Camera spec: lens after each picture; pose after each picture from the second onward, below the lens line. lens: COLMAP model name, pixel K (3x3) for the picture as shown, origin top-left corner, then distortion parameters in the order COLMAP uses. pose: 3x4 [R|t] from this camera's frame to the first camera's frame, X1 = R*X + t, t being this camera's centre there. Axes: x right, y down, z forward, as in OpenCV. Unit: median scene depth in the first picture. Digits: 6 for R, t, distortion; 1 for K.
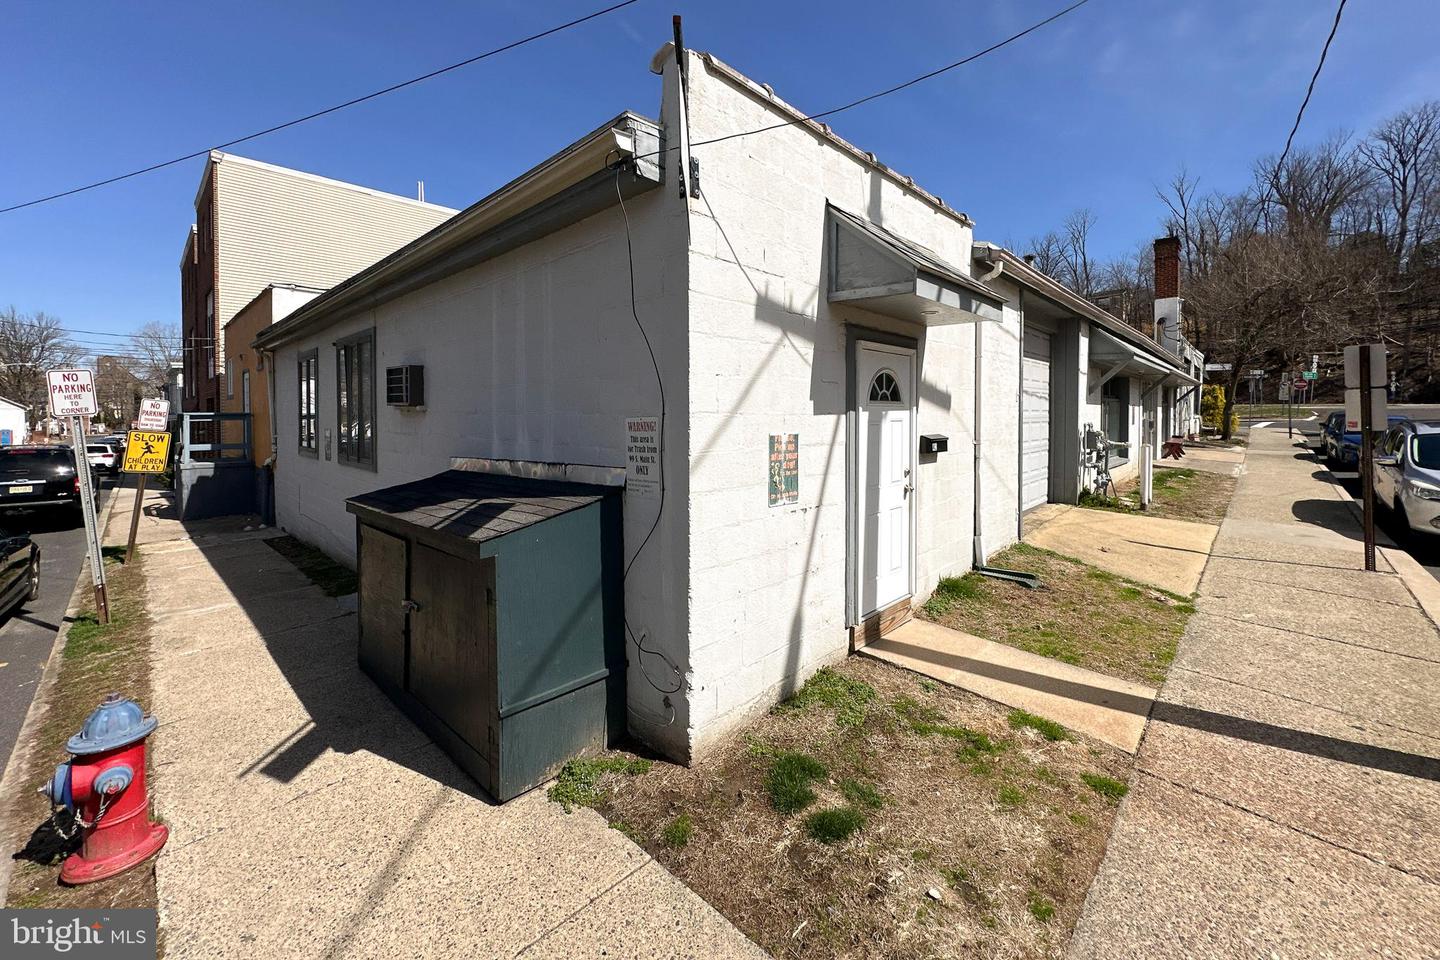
lens RADIAL K [[560.2, 0, 719.9], [0, 560.2, 409.8], [0, 0, 1]] dist [0.000801, -0.000032]
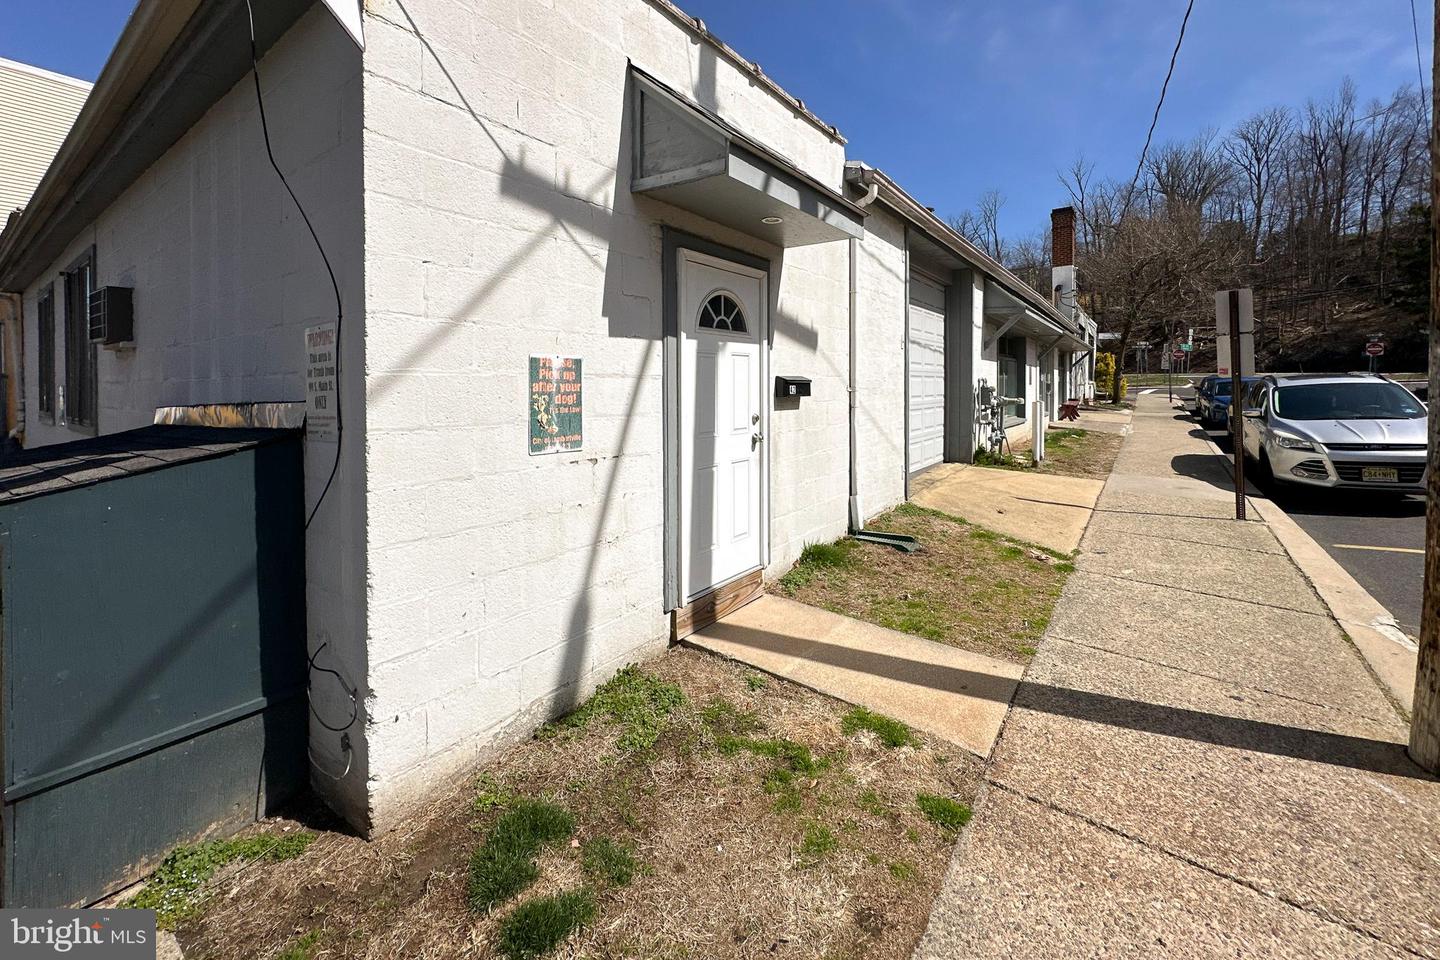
lens RADIAL K [[572.7, 0, 725.4], [0, 572.7, 378.0], [0, 0, 1]] dist [0.000187, 0.000216]
pose [[0.991219, -0.002695, 0.132204, 0.193518], [0.003806, 0.999960, -0.008153, 0.063748], [-0.132177, 0.008585, 0.991189, 0.179030]]
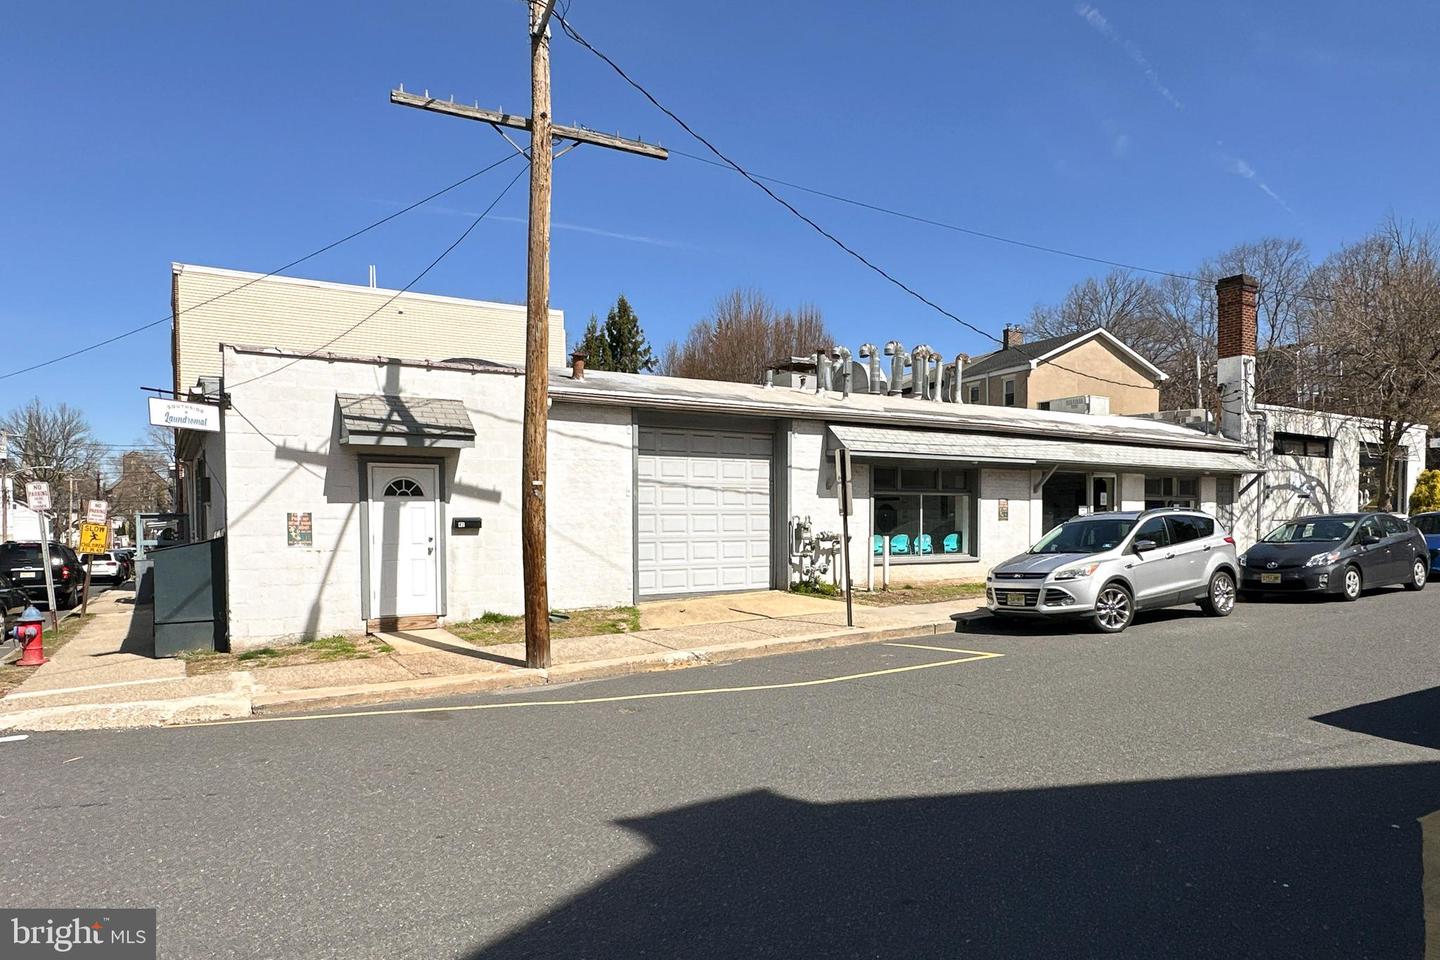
lens RADIAL K [[869.6, 0, 719.9], [0, 869.6, 517.3], [0, 0, 1]] dist [-0.000869, -0.000816]
pose [[0.972100, -0.004846, -0.234517, 1.928162], [0.005310, 0.999985, 0.001350, 0.053103], [0.234507, -0.002557, 0.972111, -1.416127]]
